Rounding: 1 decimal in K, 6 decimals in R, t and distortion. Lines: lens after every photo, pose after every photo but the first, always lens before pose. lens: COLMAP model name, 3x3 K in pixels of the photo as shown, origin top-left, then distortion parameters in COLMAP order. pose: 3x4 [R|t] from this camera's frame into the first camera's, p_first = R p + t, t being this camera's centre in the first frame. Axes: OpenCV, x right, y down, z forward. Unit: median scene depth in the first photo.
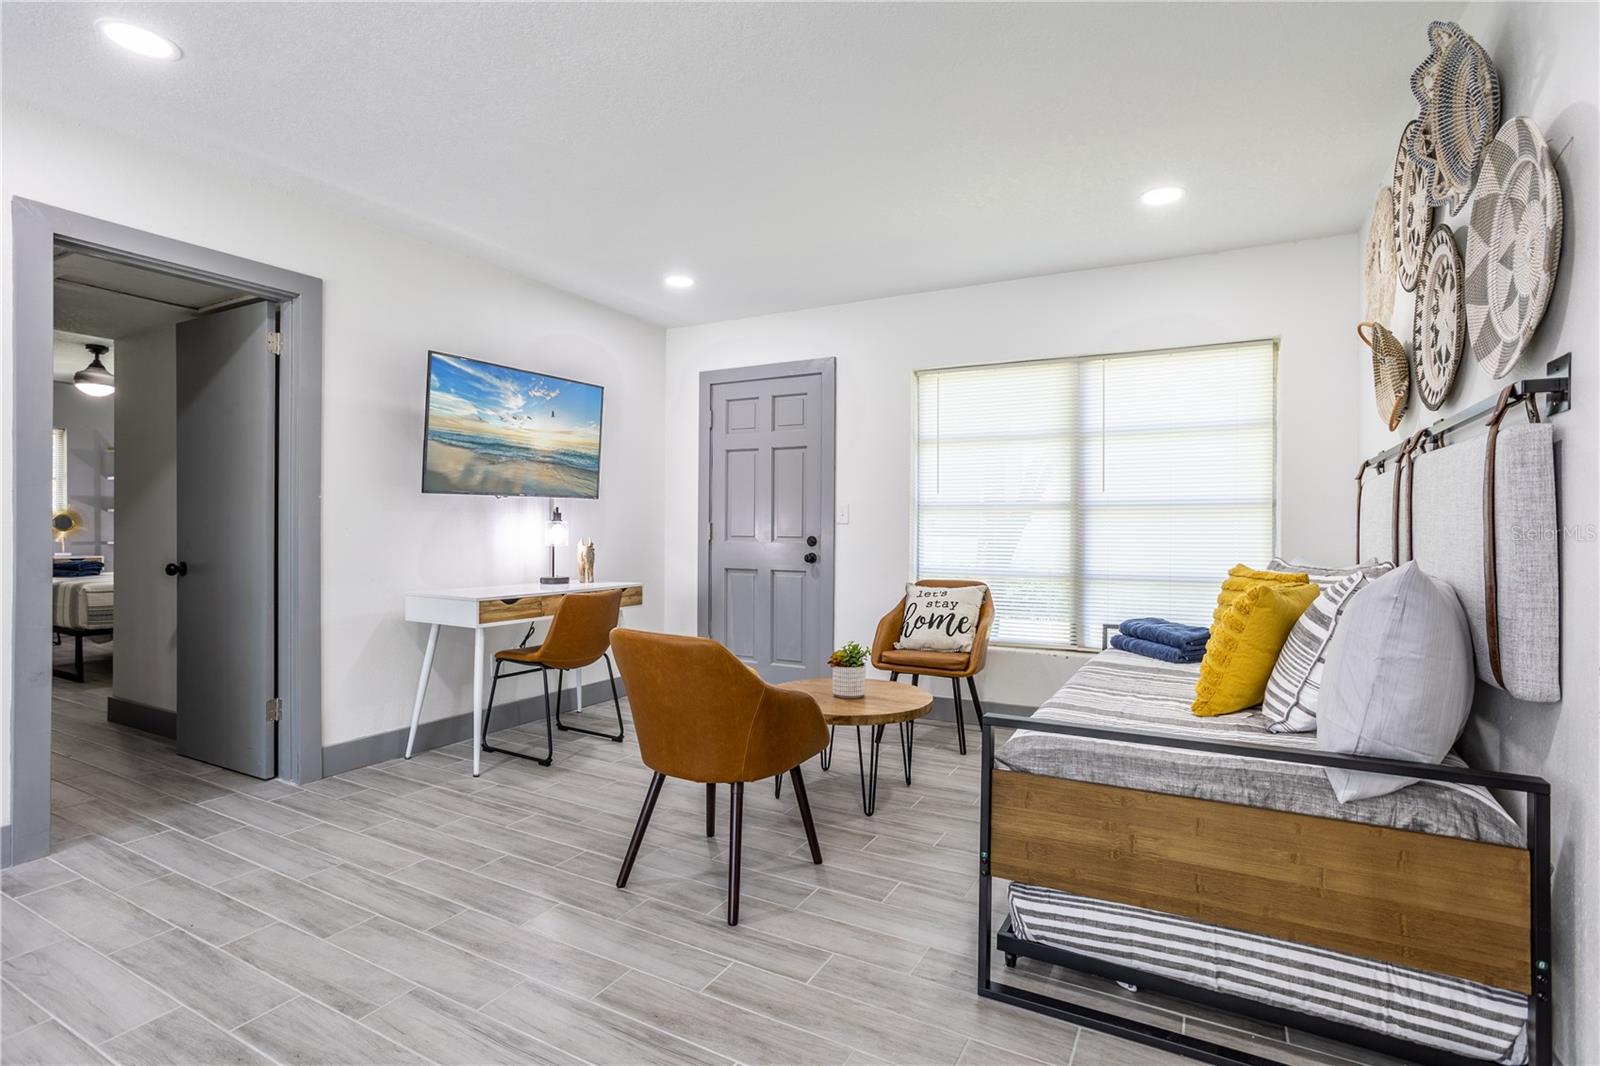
lens RADIAL K [[777.5, 0, 803.0], [0, 777.5, 529.3], [0, 0, 1]] dist [-0.047525, 0.025156]
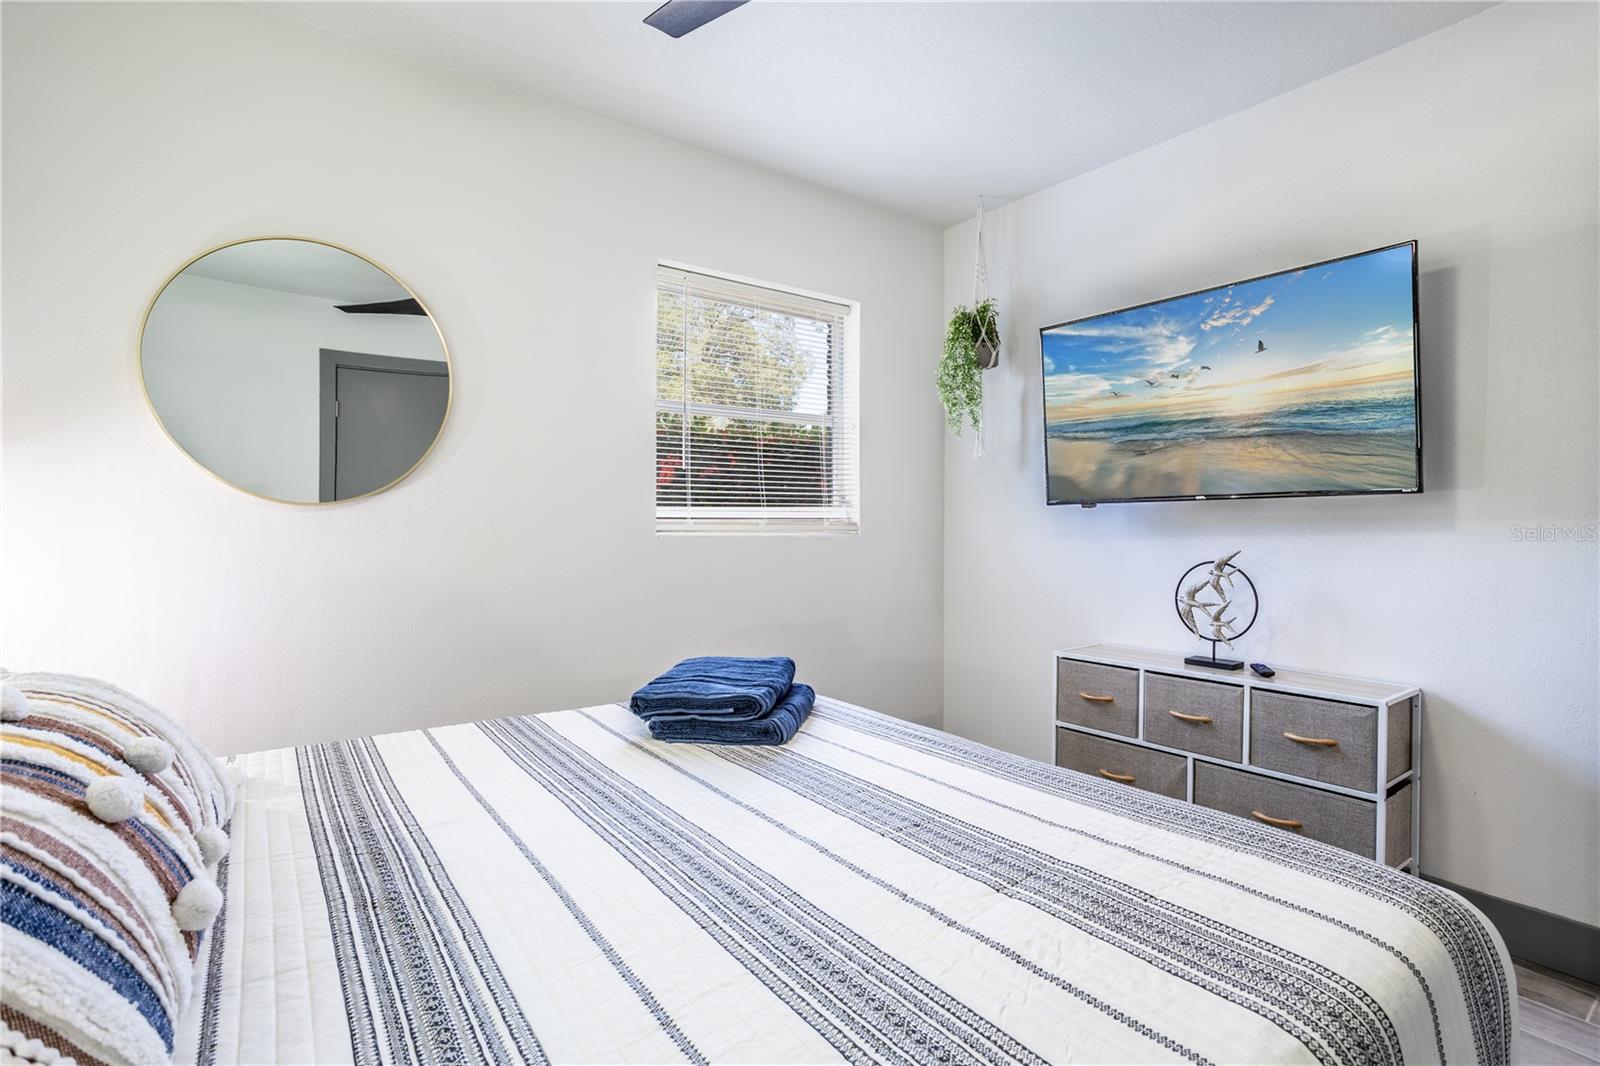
lens RADIAL K [[777.5, 0, 784.0], [0, 777.5, 526.2], [0, 0, 1]] dist [-0.047525, 0.025156]
pose [[-0.416578, 0.001454, -0.909099, 0.362130], [-0.004618, 0.999982, 0.003716, -0.025971], [0.909088, 0.005747, -0.416564, 1.080128]]
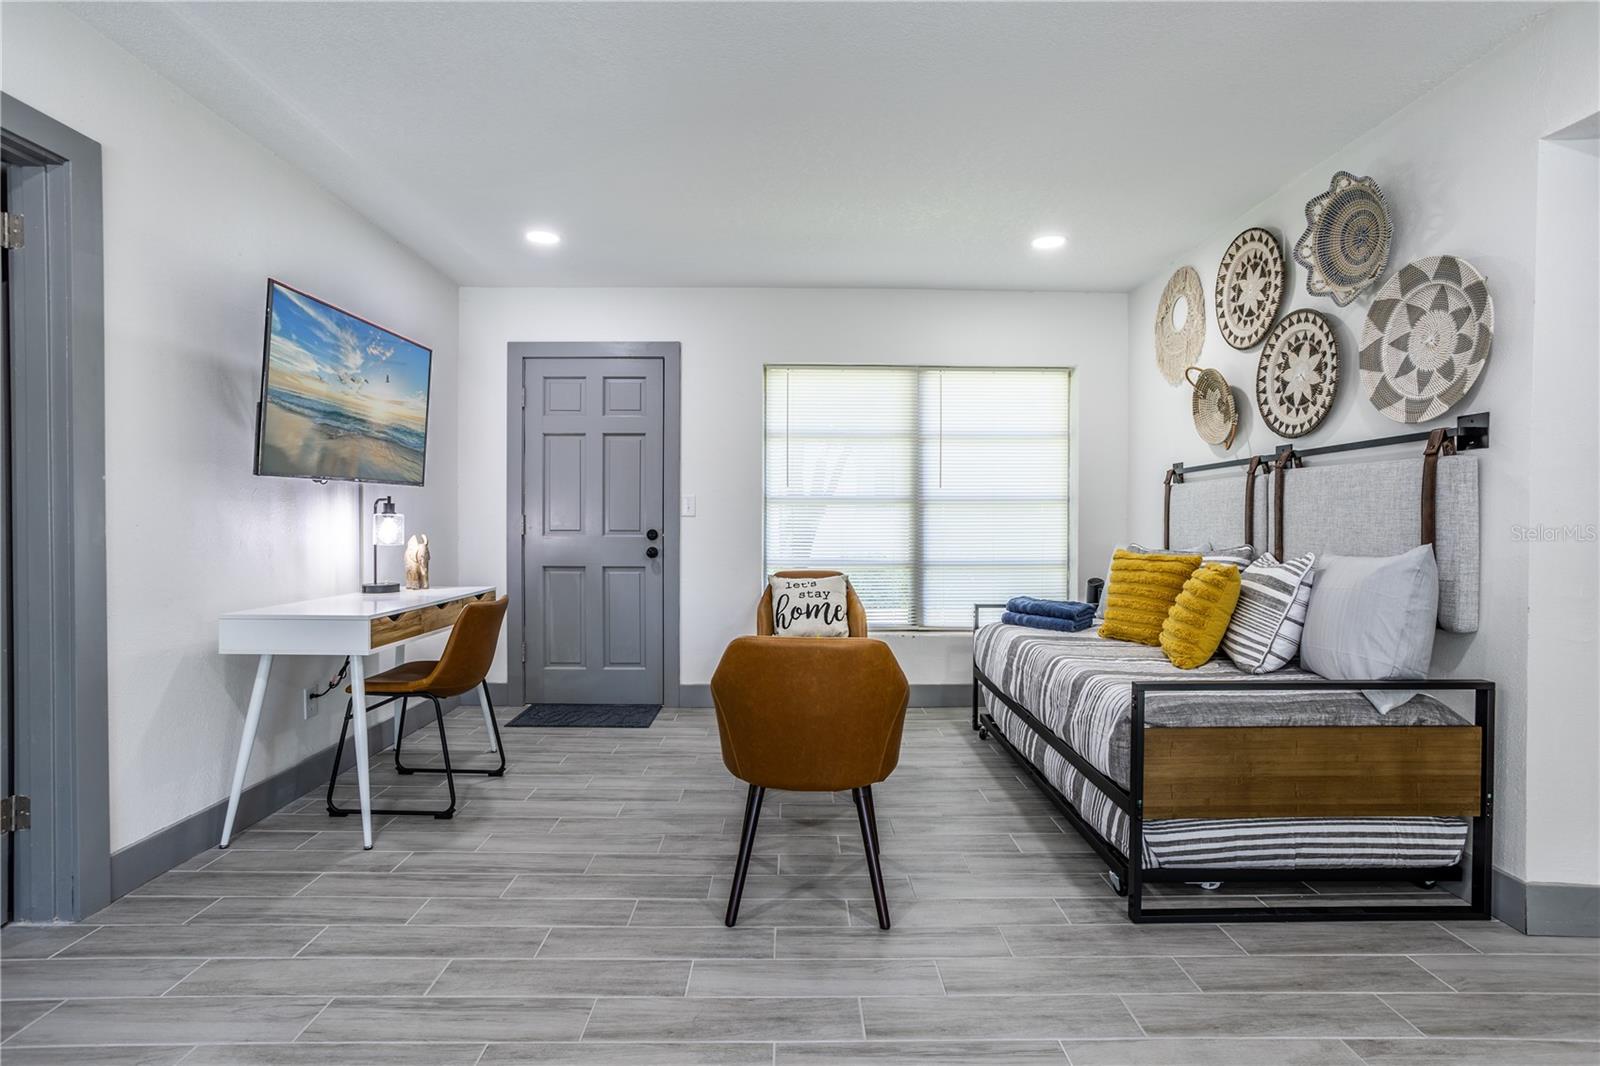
lens RADIAL K [[777.5, 0, 802.2], [0, 777.5, 528.0], [0, 0, 1]] dist [-0.047525, 0.025156]
pose [[0.870098, -0.008489, 0.492805, -0.401935], [0.002954, 0.999924, 0.012010, -0.004932], [-0.492869, -0.008994, 0.870057, 0.124055]]
